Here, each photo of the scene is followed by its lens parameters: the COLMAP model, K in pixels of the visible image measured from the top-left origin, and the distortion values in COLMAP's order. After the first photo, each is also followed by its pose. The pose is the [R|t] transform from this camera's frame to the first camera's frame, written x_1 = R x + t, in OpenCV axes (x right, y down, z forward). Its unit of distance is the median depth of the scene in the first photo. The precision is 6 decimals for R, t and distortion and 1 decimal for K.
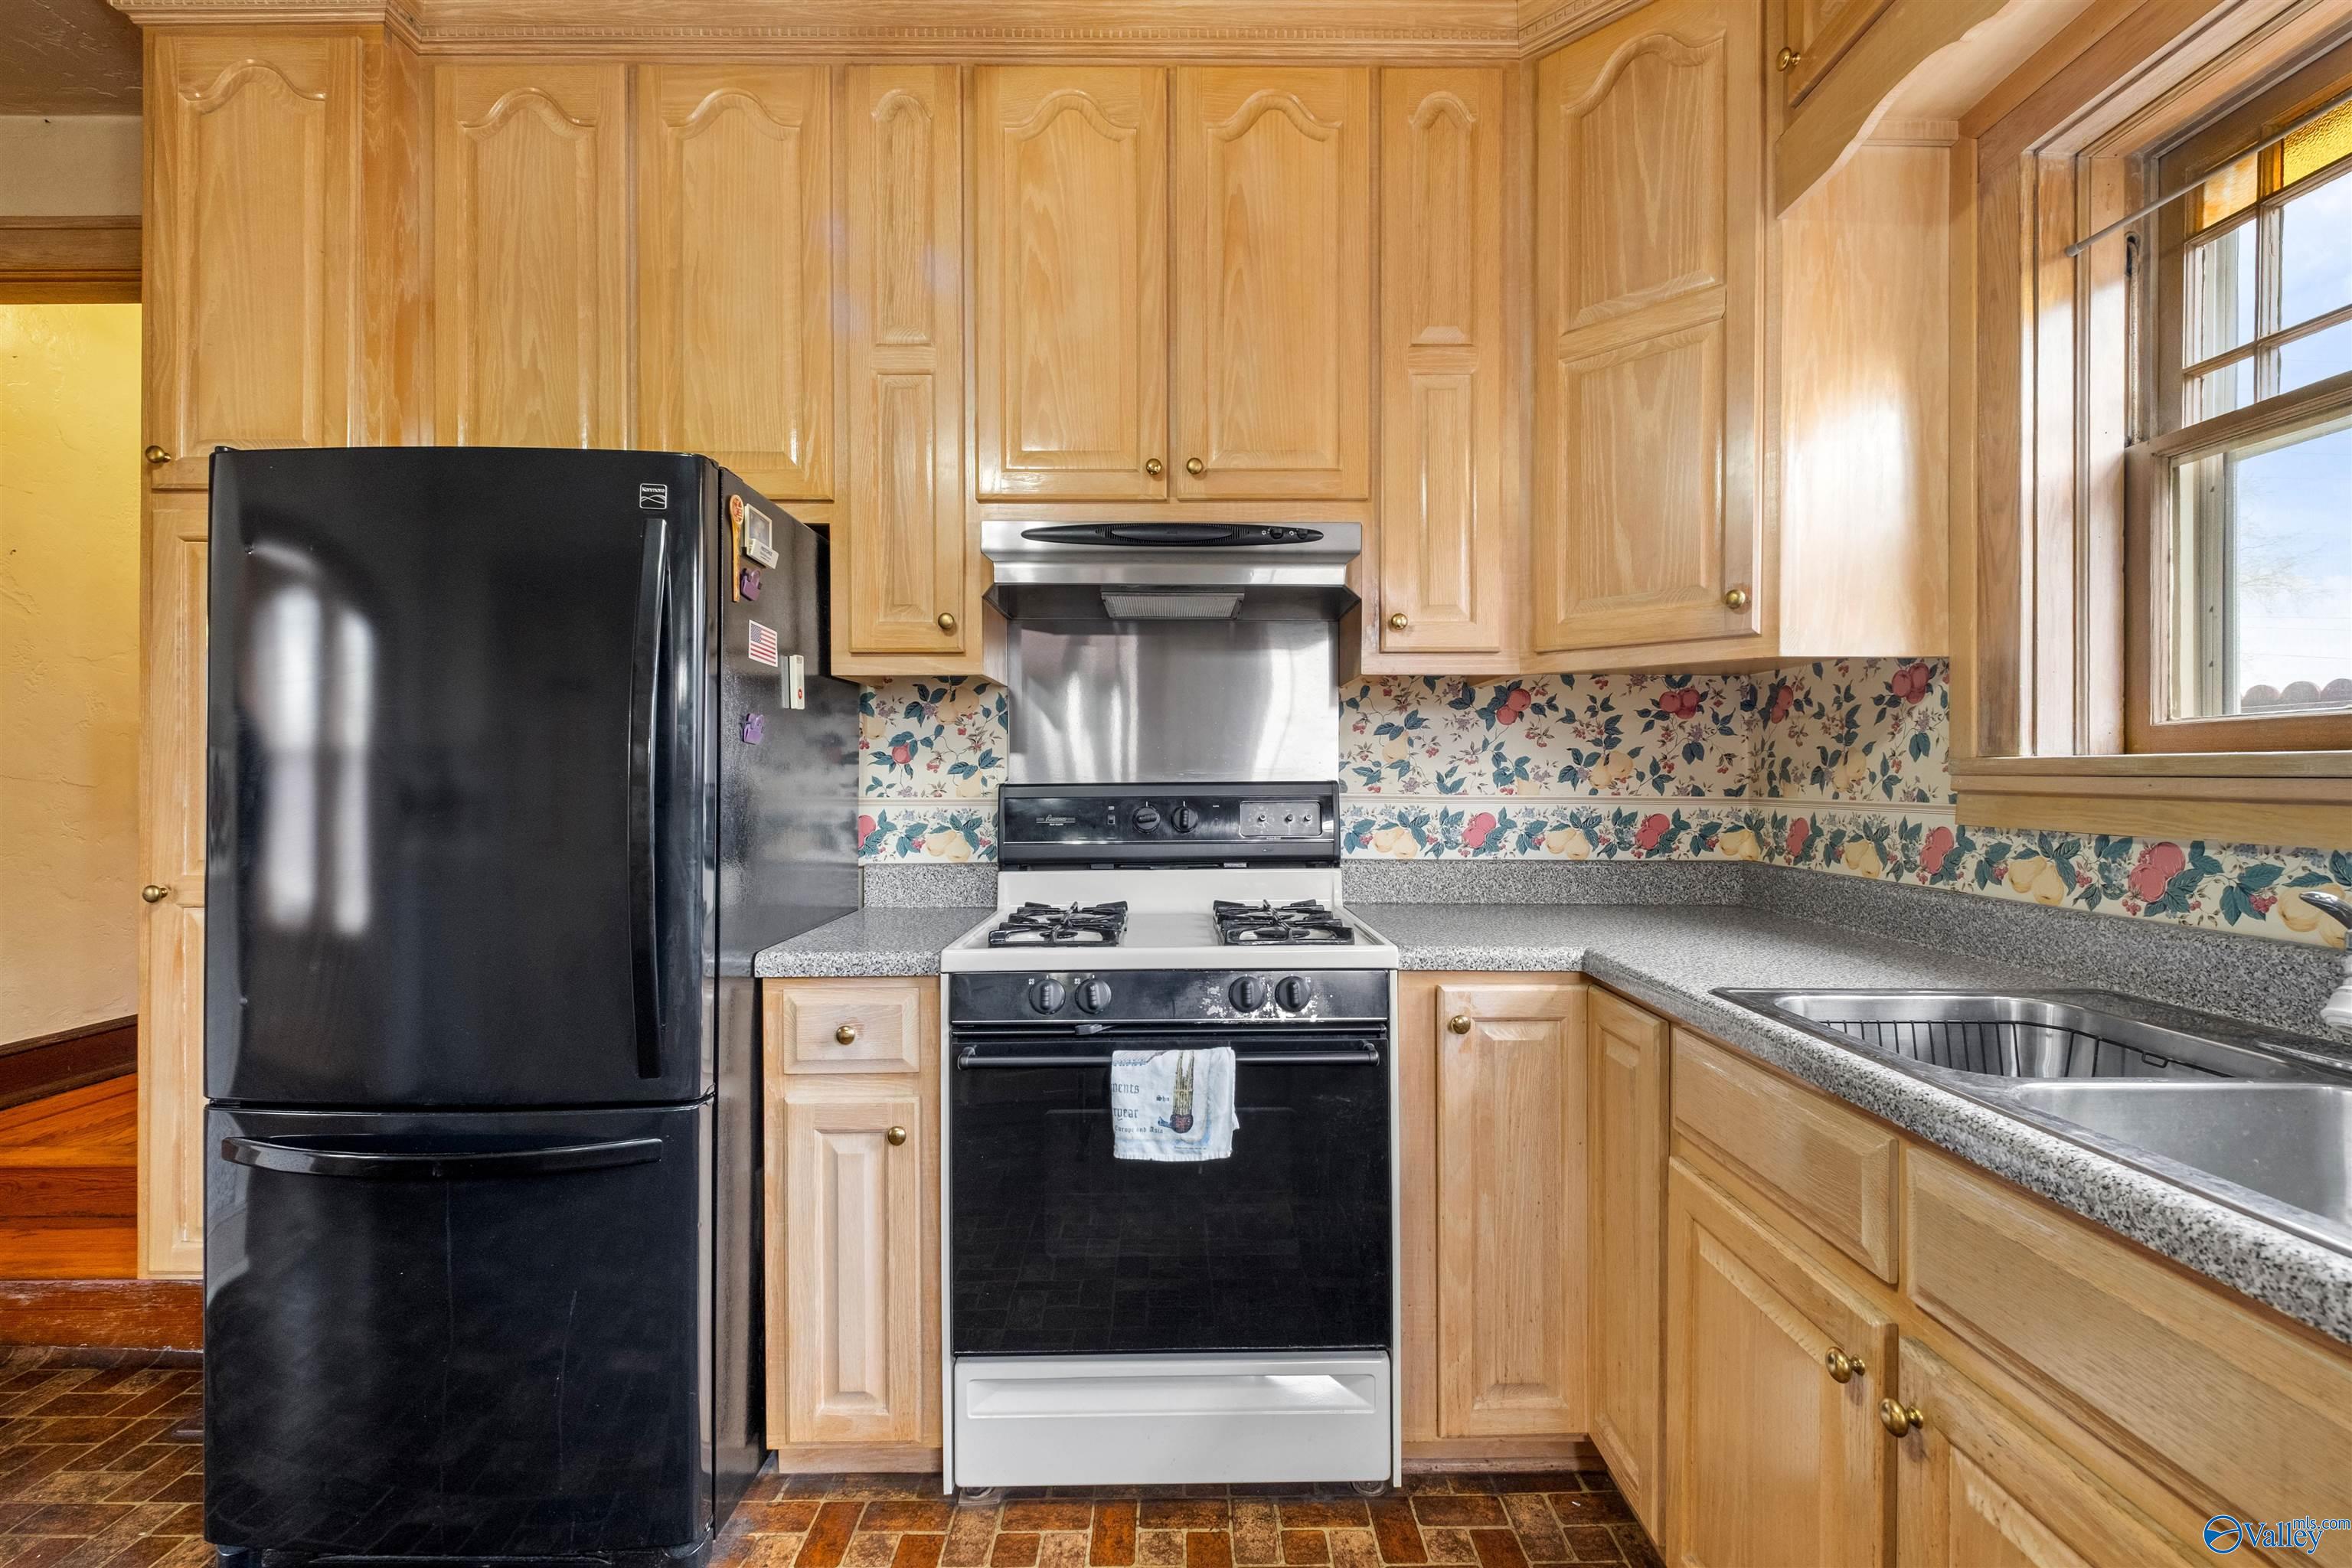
lens RADIAL K [[1040.4, 0, 1175.9], [0, 1040.4, 776.7], [0, 0, 1]] dist [0.003209, -0.000529]
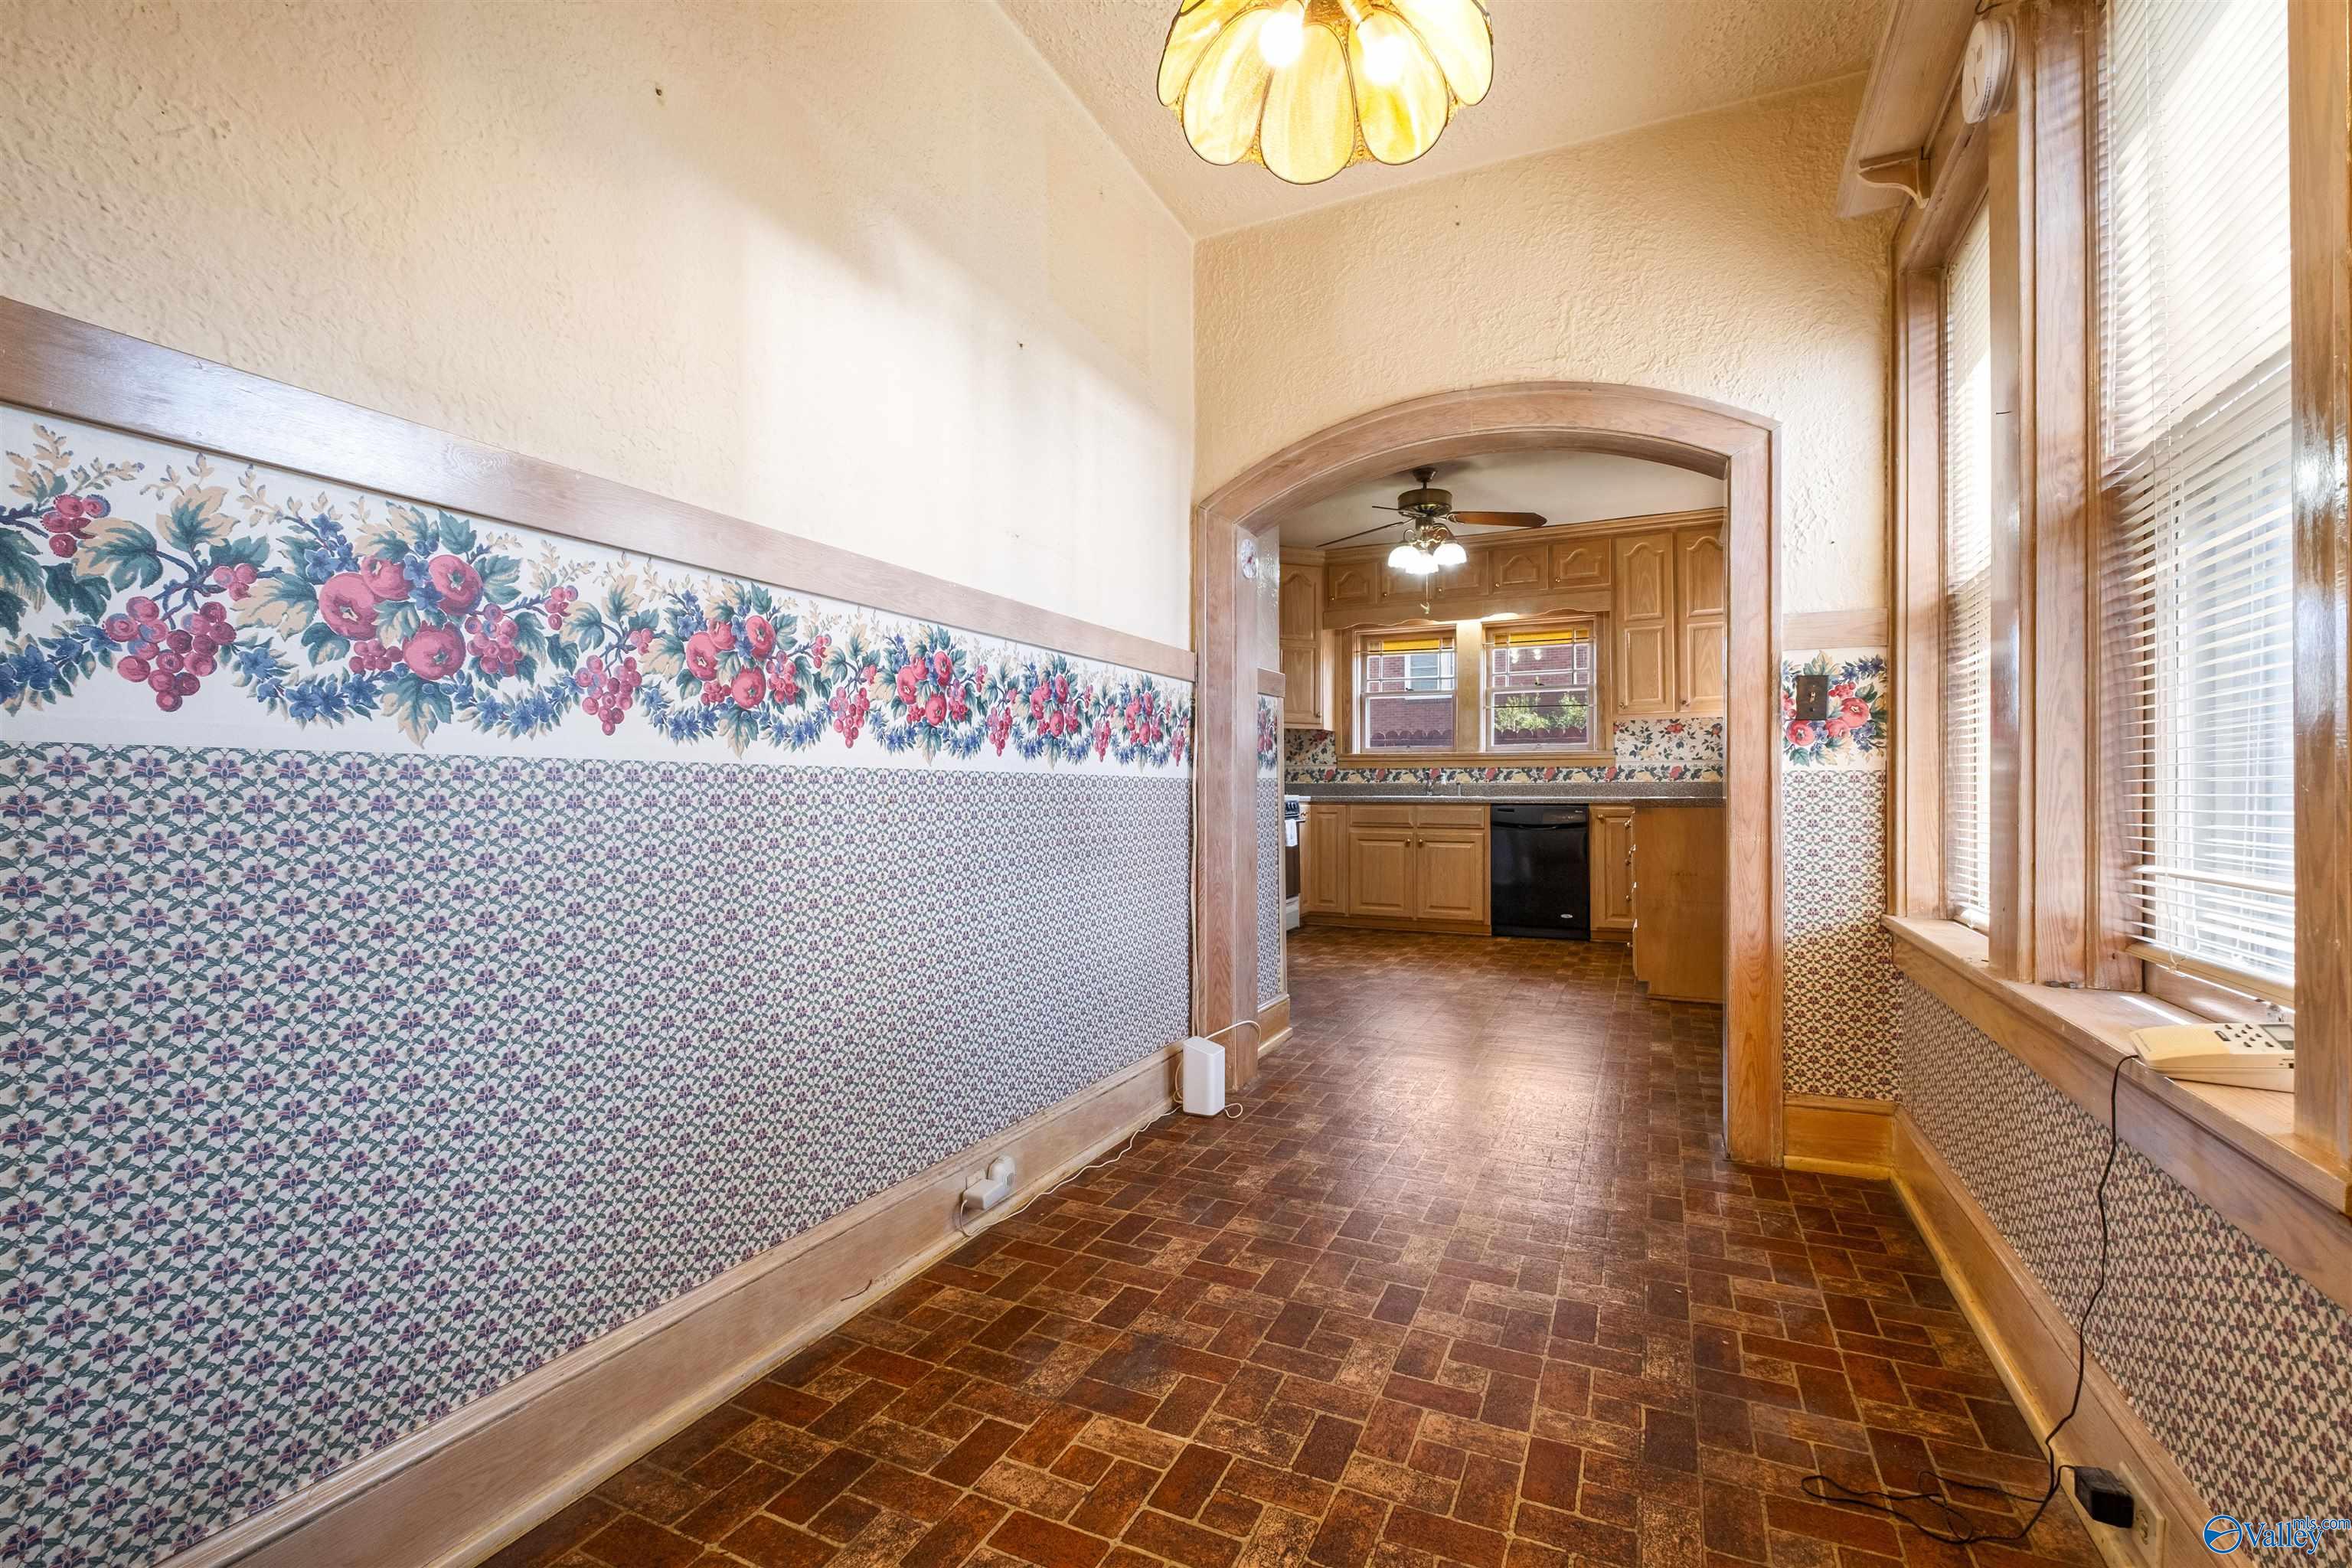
lens RADIAL K [[1025.5, 0, 1189.0], [0, 1025.5, 788.5], [0, 0, 1]] dist [0.006413, -0.000804]
pose [[0.413548, 0.001550, 0.910481, -3.054854], [0.001999, 0.999995, -0.002610, 0.122330], [-0.910480, 0.002899, 0.413542, -0.226003]]
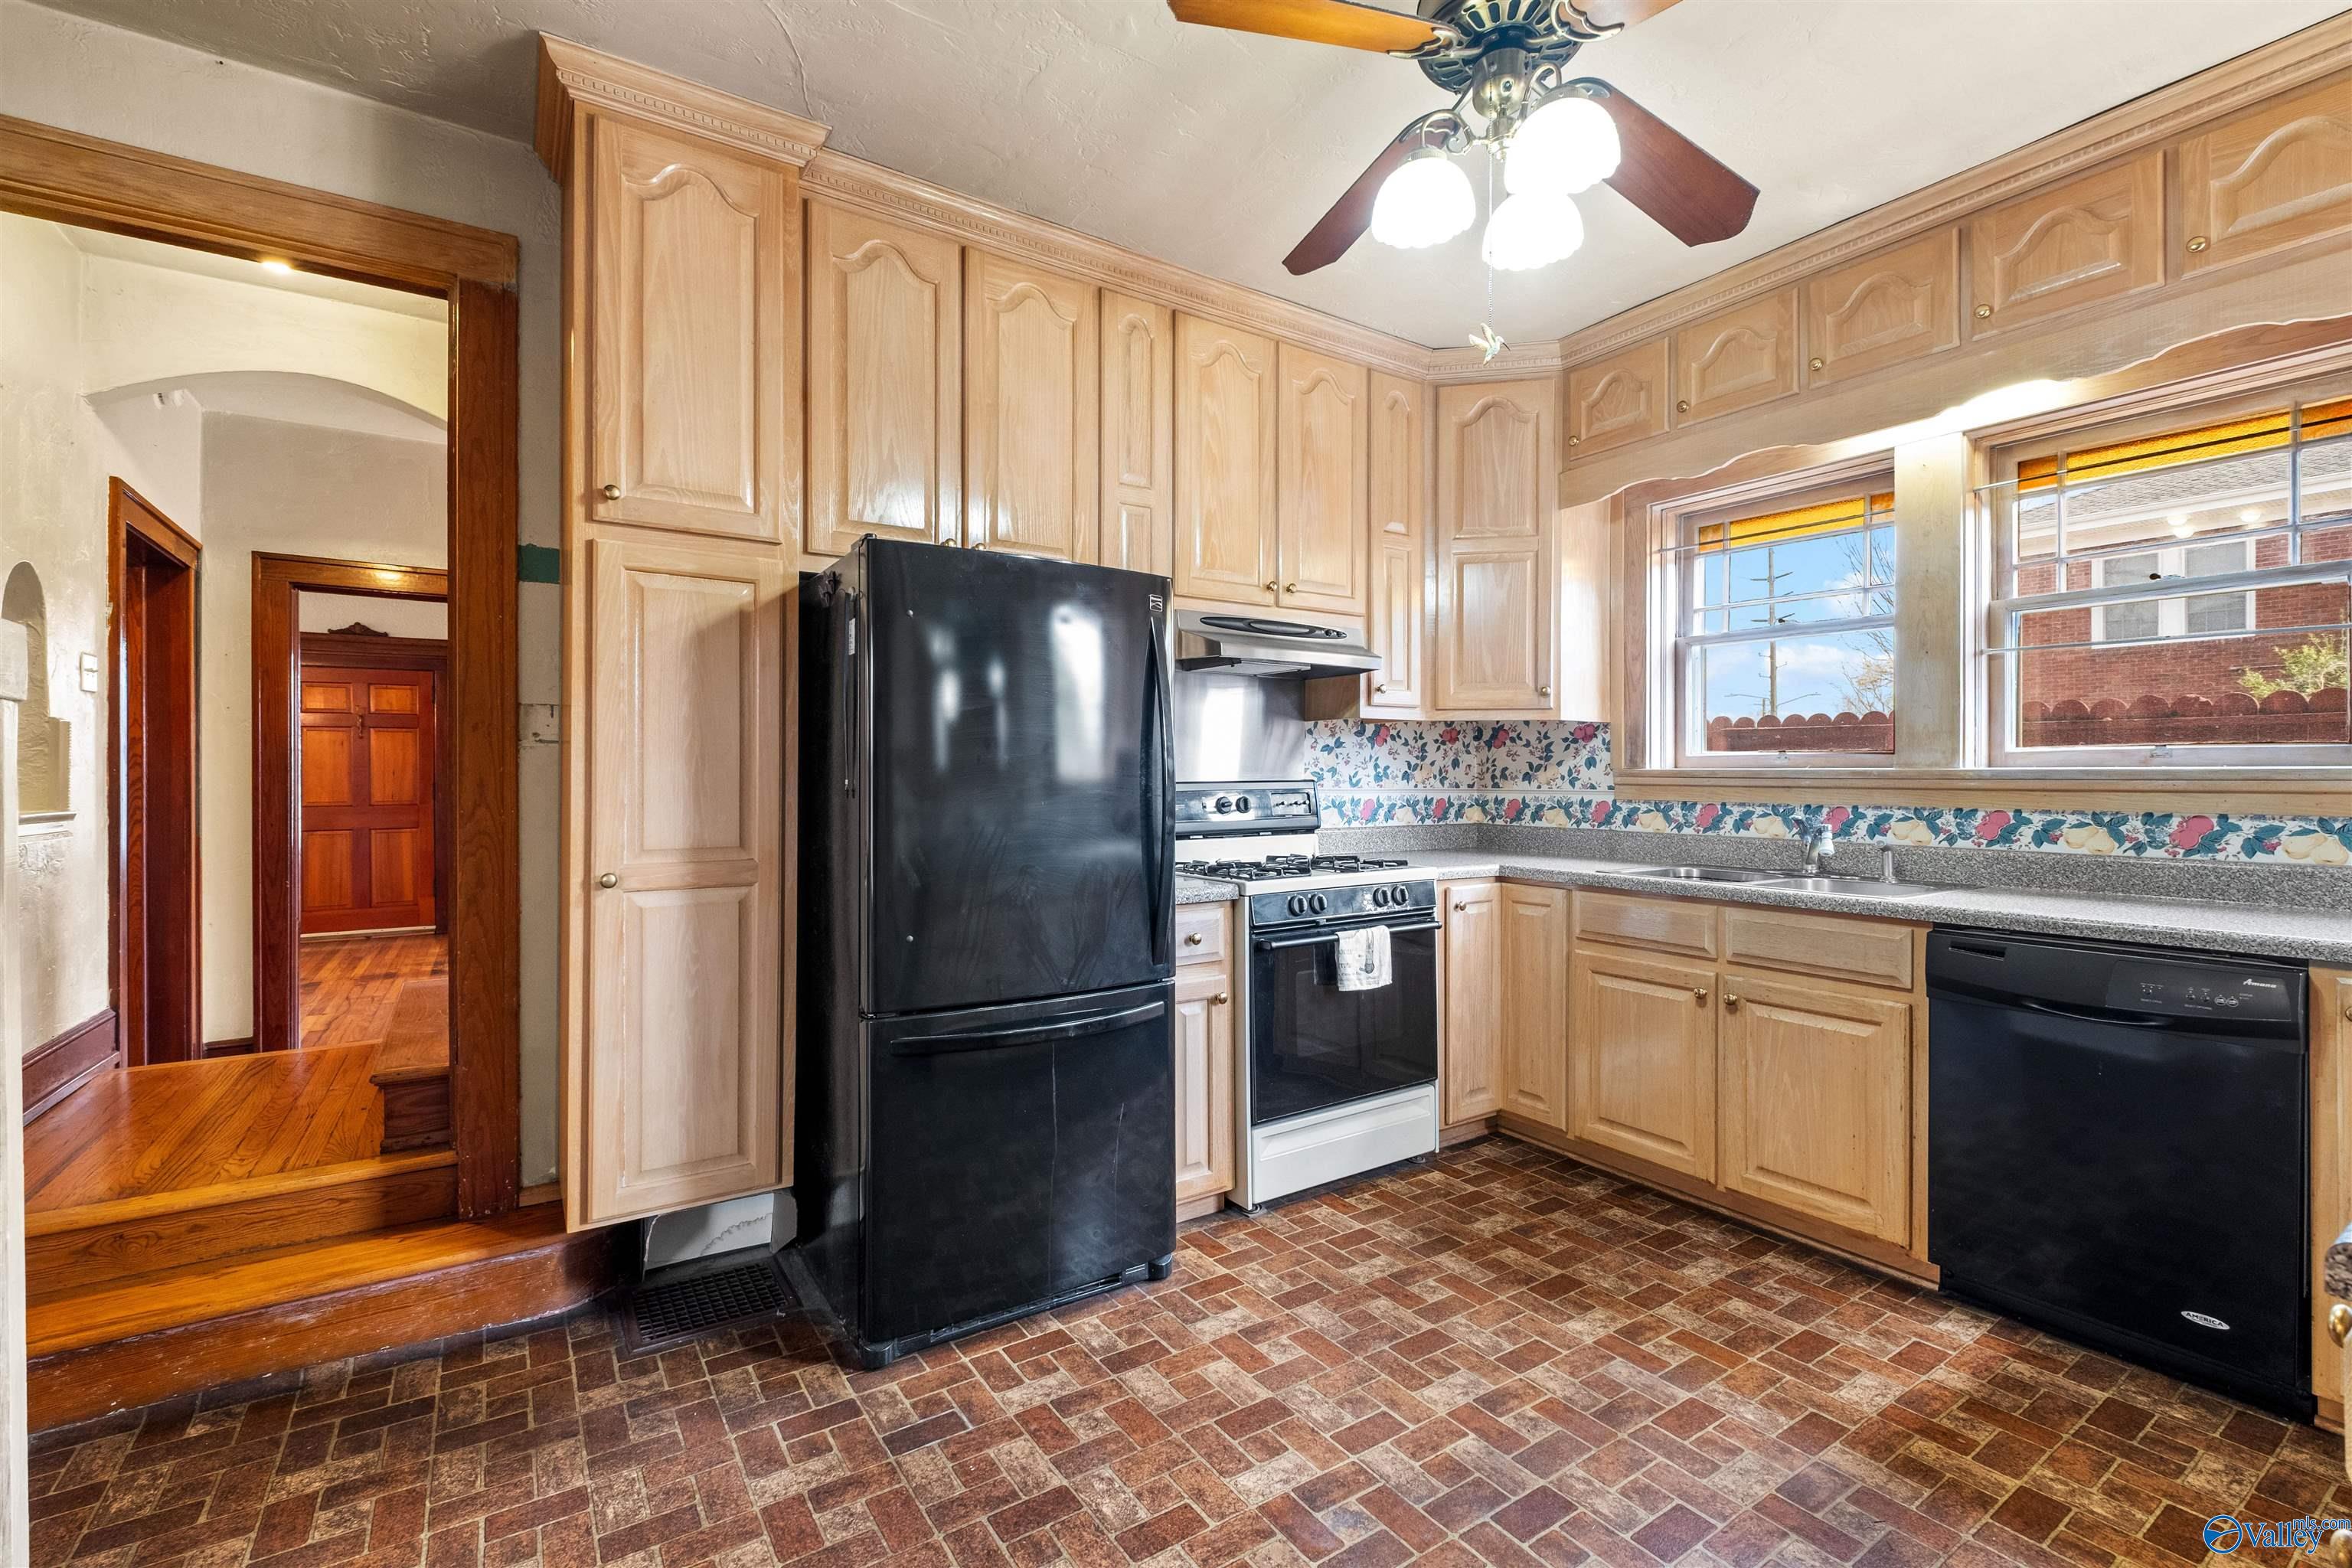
lens RADIAL K [[1025.9, 0, 1185.3], [0, 1025.9, 773.7], [0, 0, 1]] dist [0.011144, -0.007017]
pose [[0.834615, 0.001751, 0.550831, -1.007640], [-0.000212, 0.999996, -0.002857, -0.001156], [-0.550834, 0.002267, 0.834612, -0.258052]]
